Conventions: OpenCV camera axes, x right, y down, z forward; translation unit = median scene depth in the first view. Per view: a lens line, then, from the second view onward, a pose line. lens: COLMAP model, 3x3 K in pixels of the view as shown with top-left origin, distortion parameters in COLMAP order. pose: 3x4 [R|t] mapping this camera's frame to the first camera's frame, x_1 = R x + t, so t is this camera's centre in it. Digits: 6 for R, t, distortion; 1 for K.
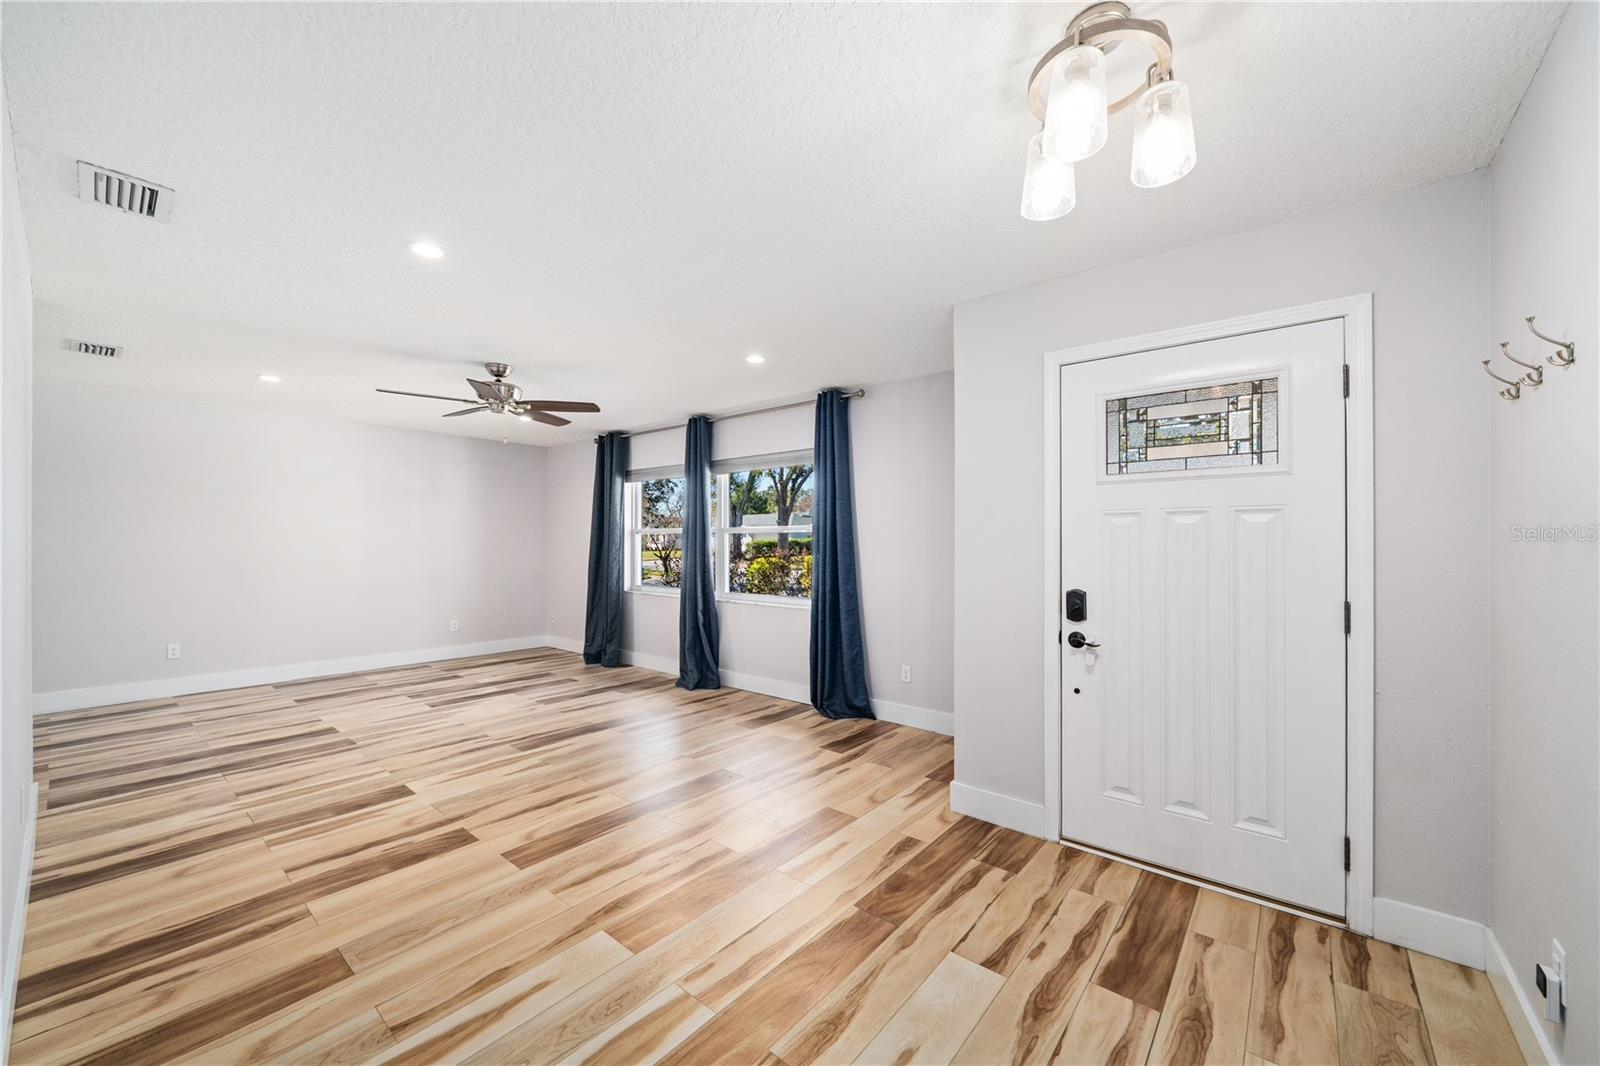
lens RADIAL K [[600.6, 0, 795.5], [0, 600.6, 528.7], [0, 0, 1]] dist [-0.002189, -0.000112]
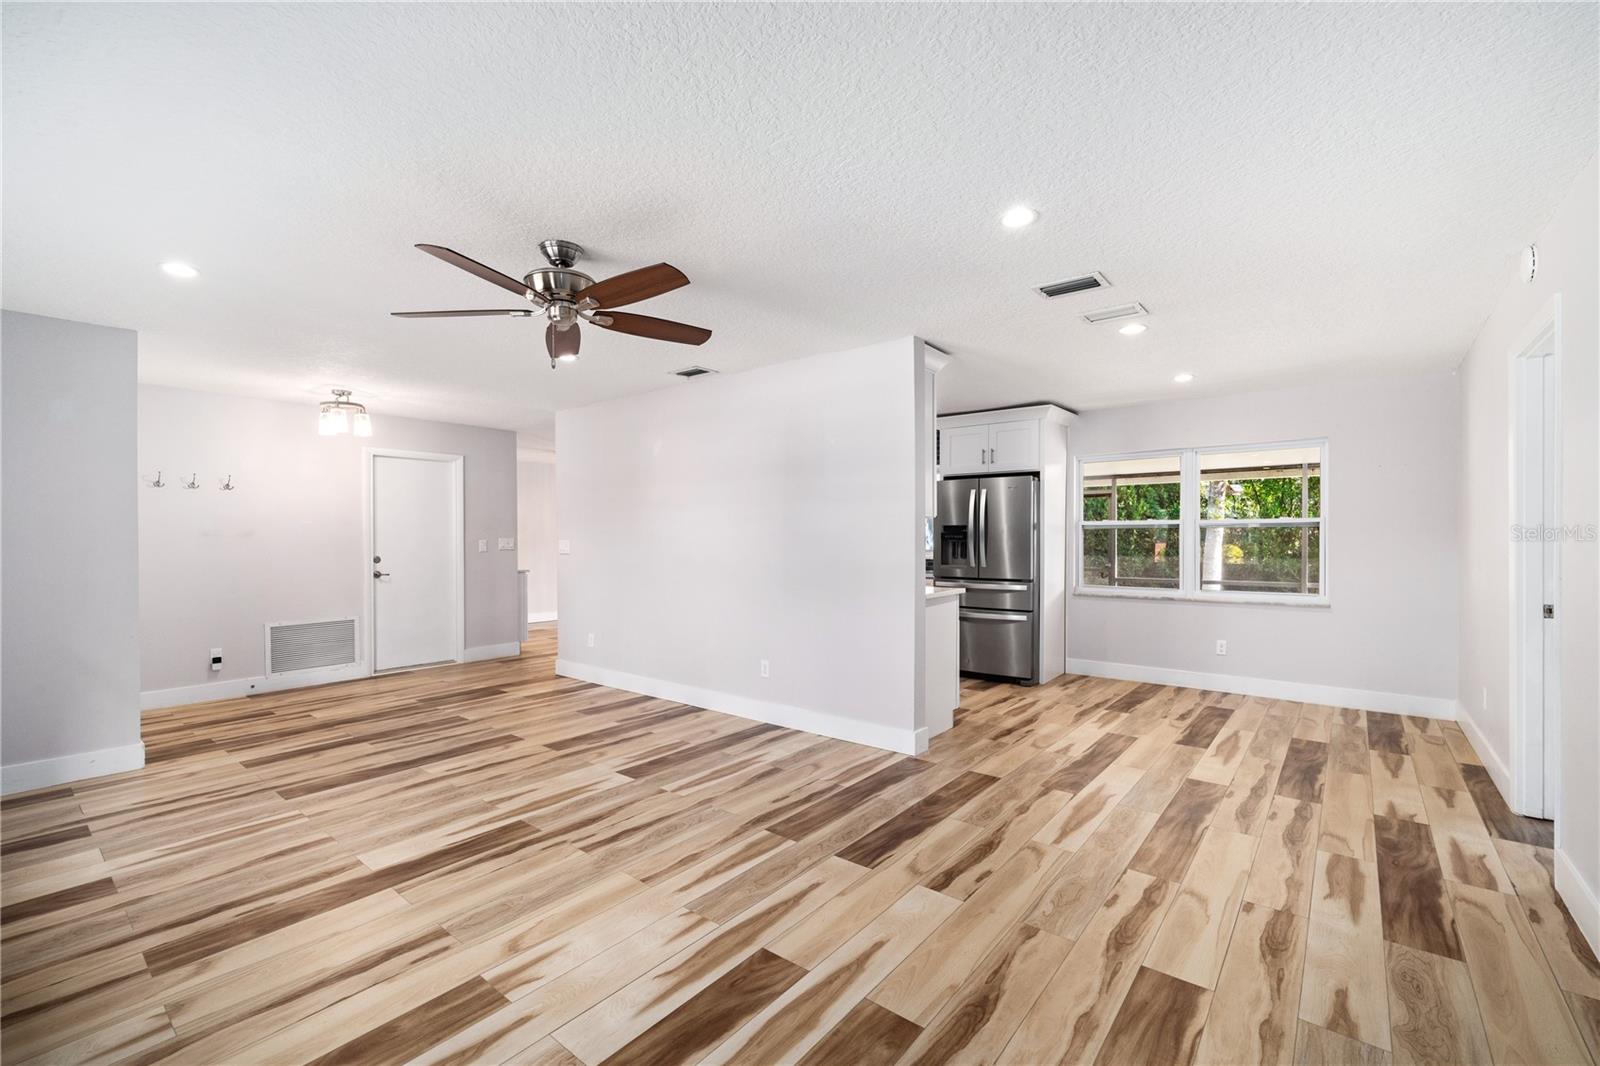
lens RADIAL K [[677.6, 0, 798.6], [0, 677.6, 531.9], [0, 0, 1]] dist [0.000948, 0.000546]
pose [[-0.999946, 0.001413, -0.010305, -0.860208], [0.001704, 0.999598, -0.028310, 0.044646], [0.010260, -0.028326, -0.999546, 2.018016]]
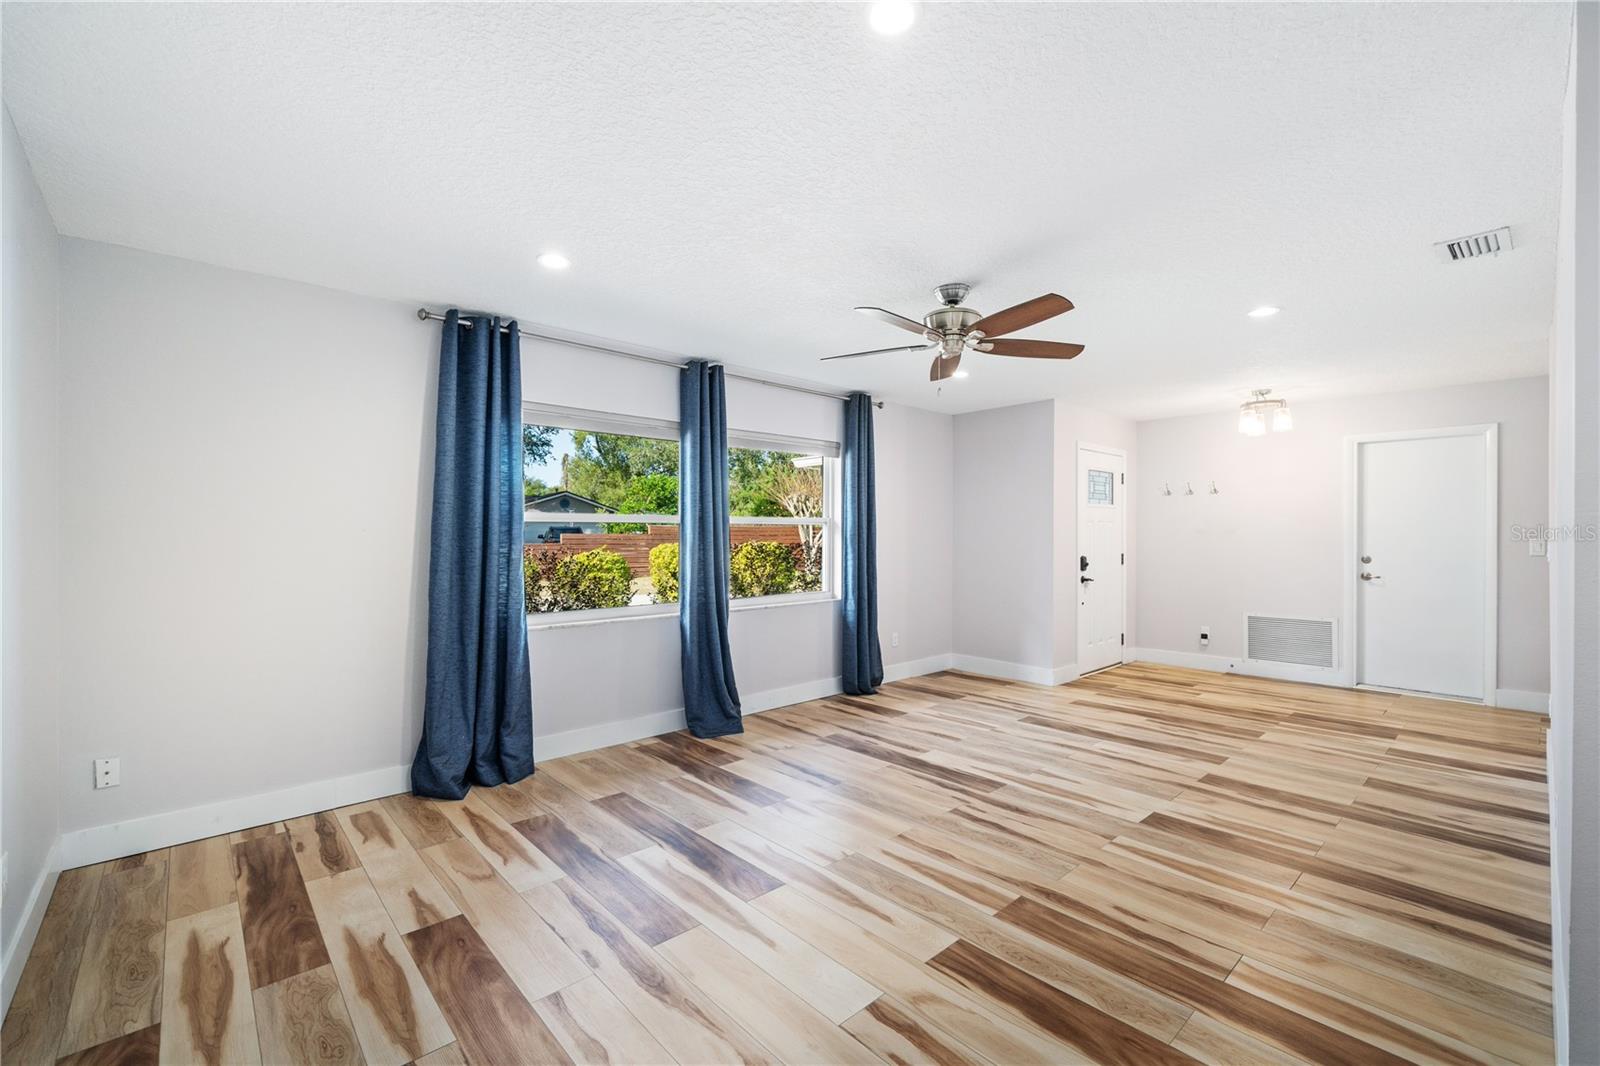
lens RADIAL K [[677.6, 0, 798.8], [0, 677.6, 522.9], [0, 0, 1]] dist [0.000948, 0.000546]
pose [[0.139752, 0.015352, 0.990068, -1.571007], [-0.020641, 0.999708, -0.012587, 0.025855], [-0.989971, -0.018677, 0.140028, 1.268999]]
